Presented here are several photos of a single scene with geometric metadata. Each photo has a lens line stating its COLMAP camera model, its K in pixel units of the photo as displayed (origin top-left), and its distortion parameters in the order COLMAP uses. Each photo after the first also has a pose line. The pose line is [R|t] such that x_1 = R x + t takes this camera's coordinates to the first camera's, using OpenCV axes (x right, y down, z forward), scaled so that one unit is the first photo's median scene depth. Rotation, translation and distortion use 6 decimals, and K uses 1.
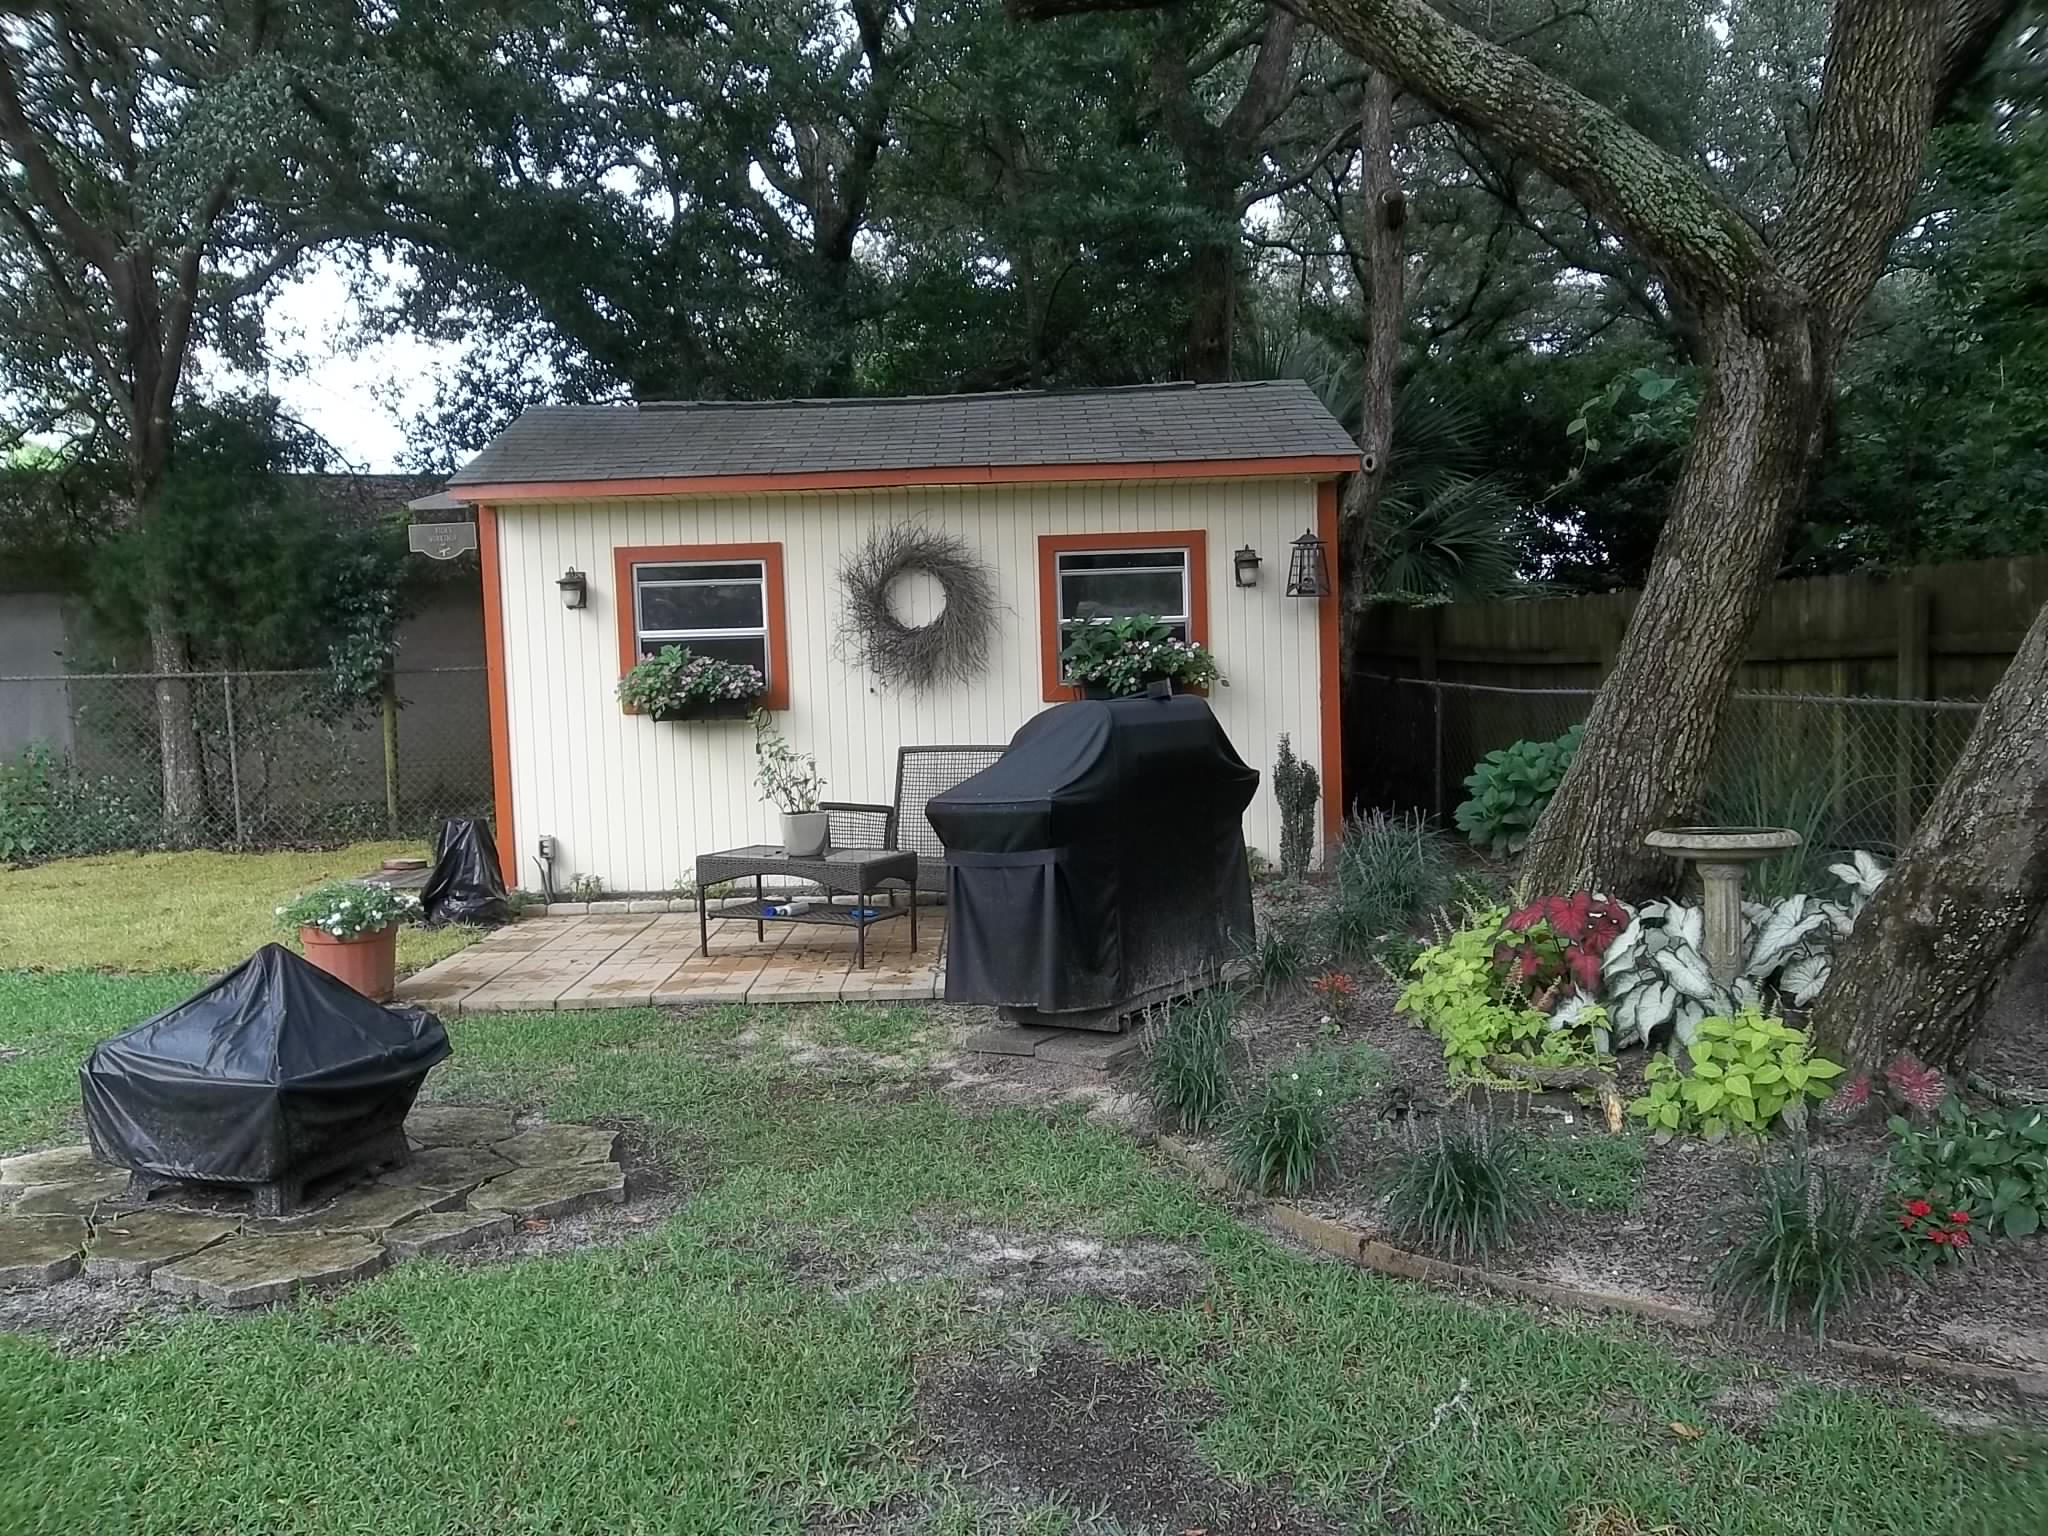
lens RADIAL K [[1680.5, 0, 1024.0], [0, 1680.5, 768.0], [0, 0, 1]] dist [0.019182, -0.010827]
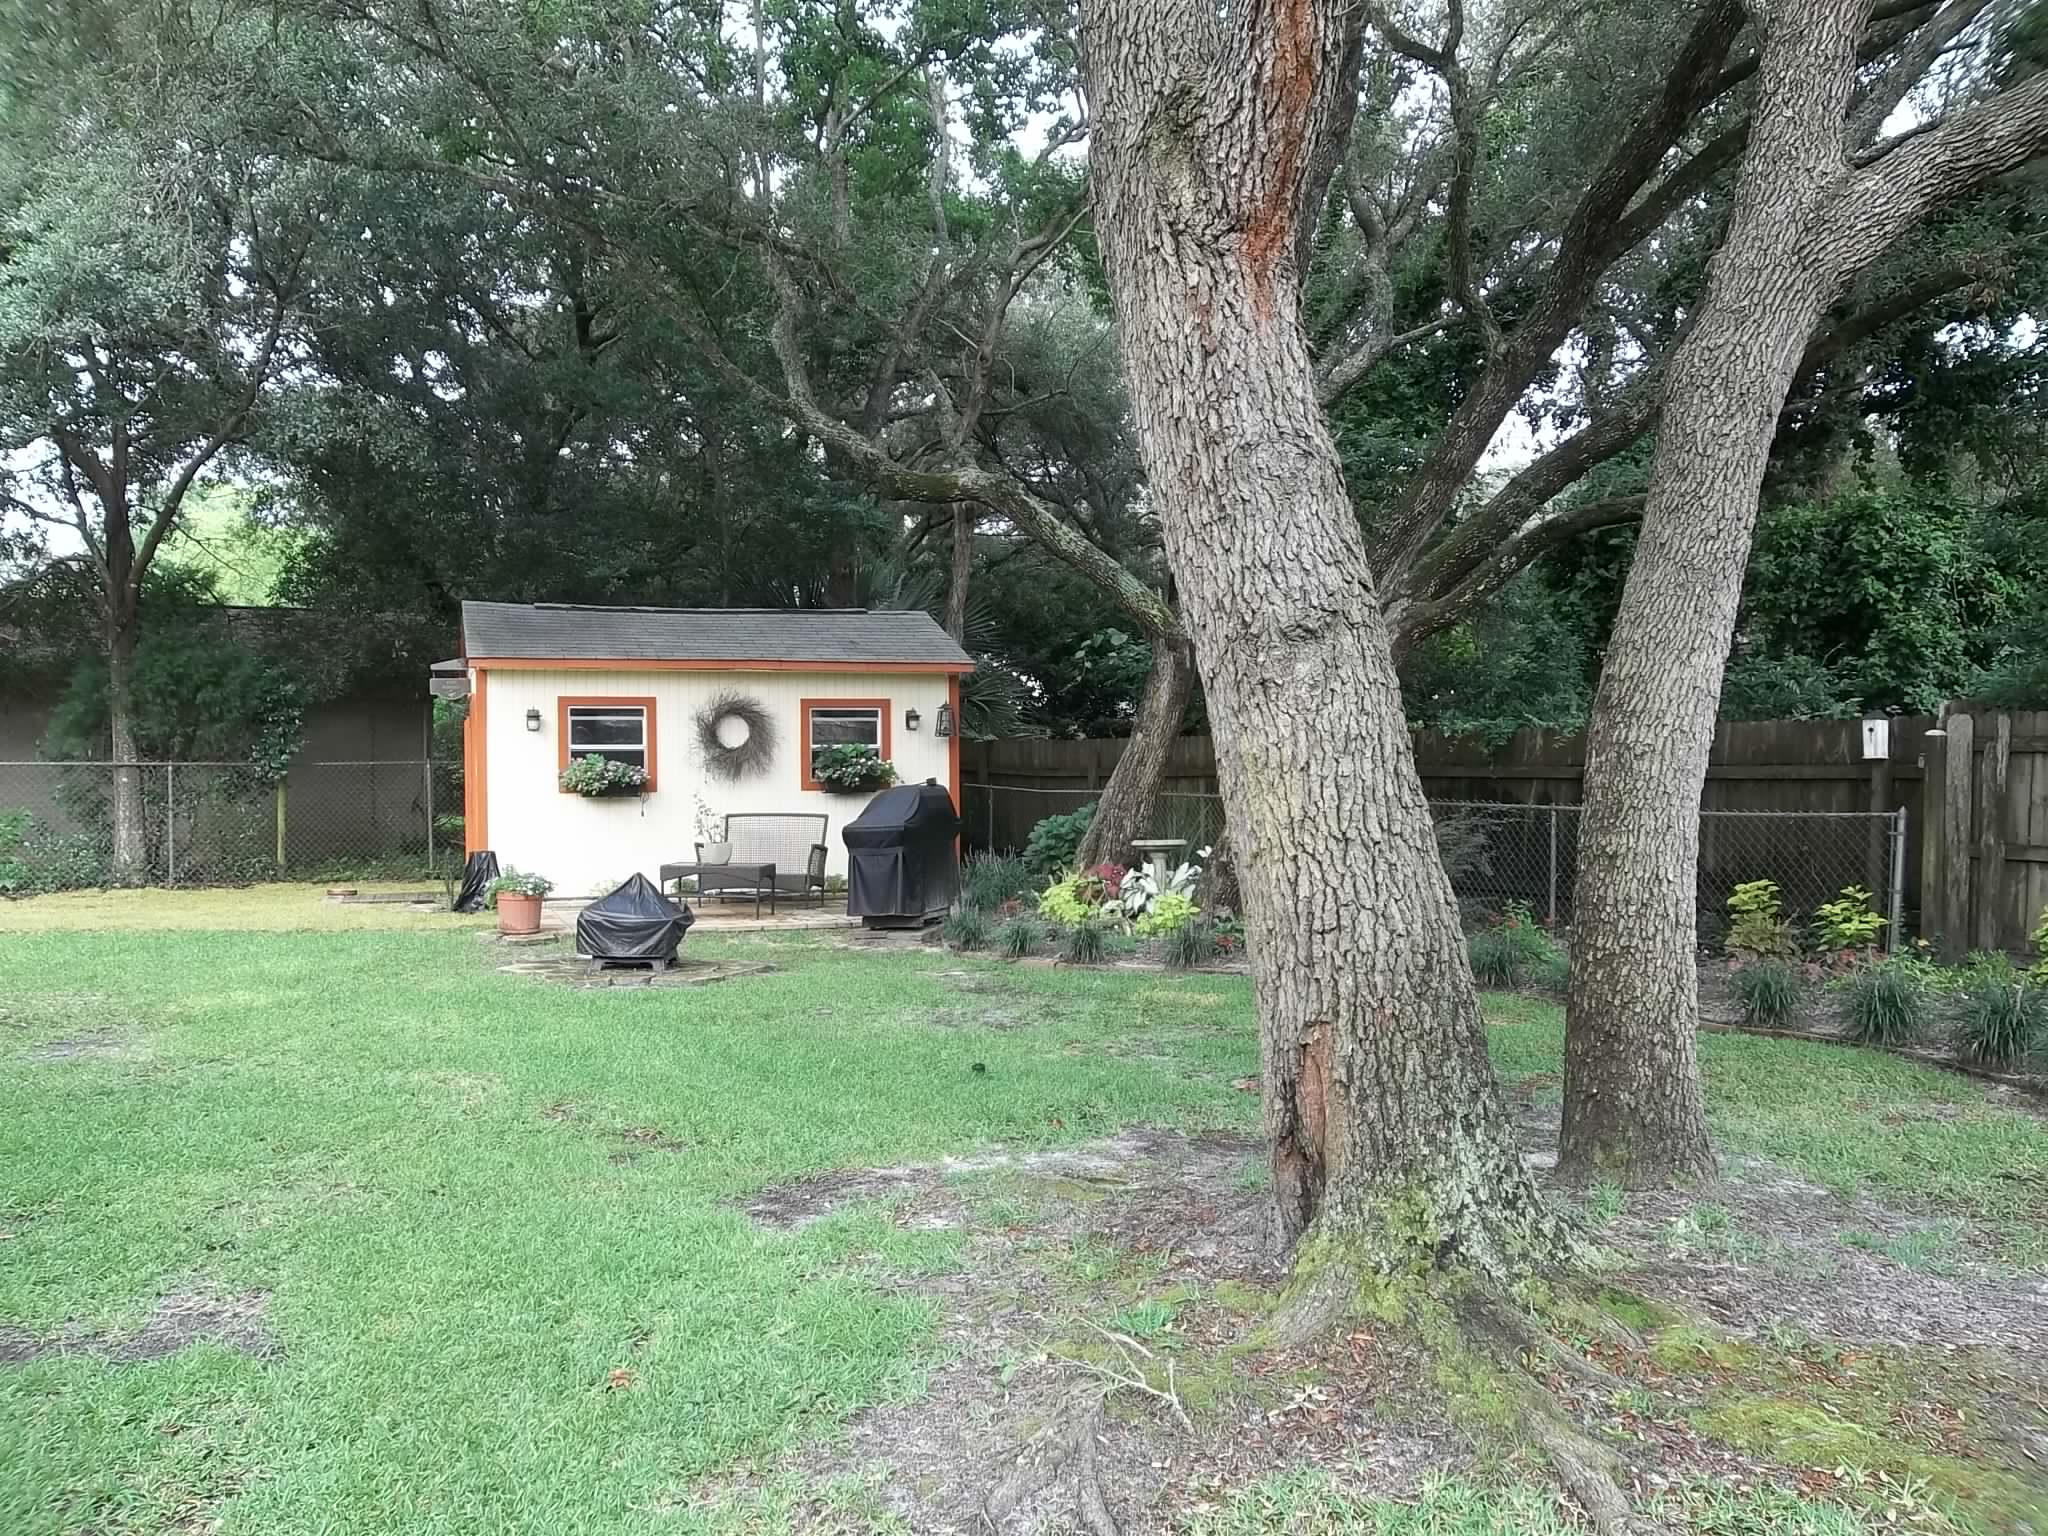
lens RADIAL K [[1680.5, 0, 1024.0], [0, 1680.5, 768.0], [0, 0, 1]] dist [0.019182, -0.010827]
pose [[0.943274, 0.024159, 0.331134, -0.362432], [-0.001706, 0.997689, -0.067931, 0.058657], [-0.332010, 0.063513, 0.941135, -0.775080]]
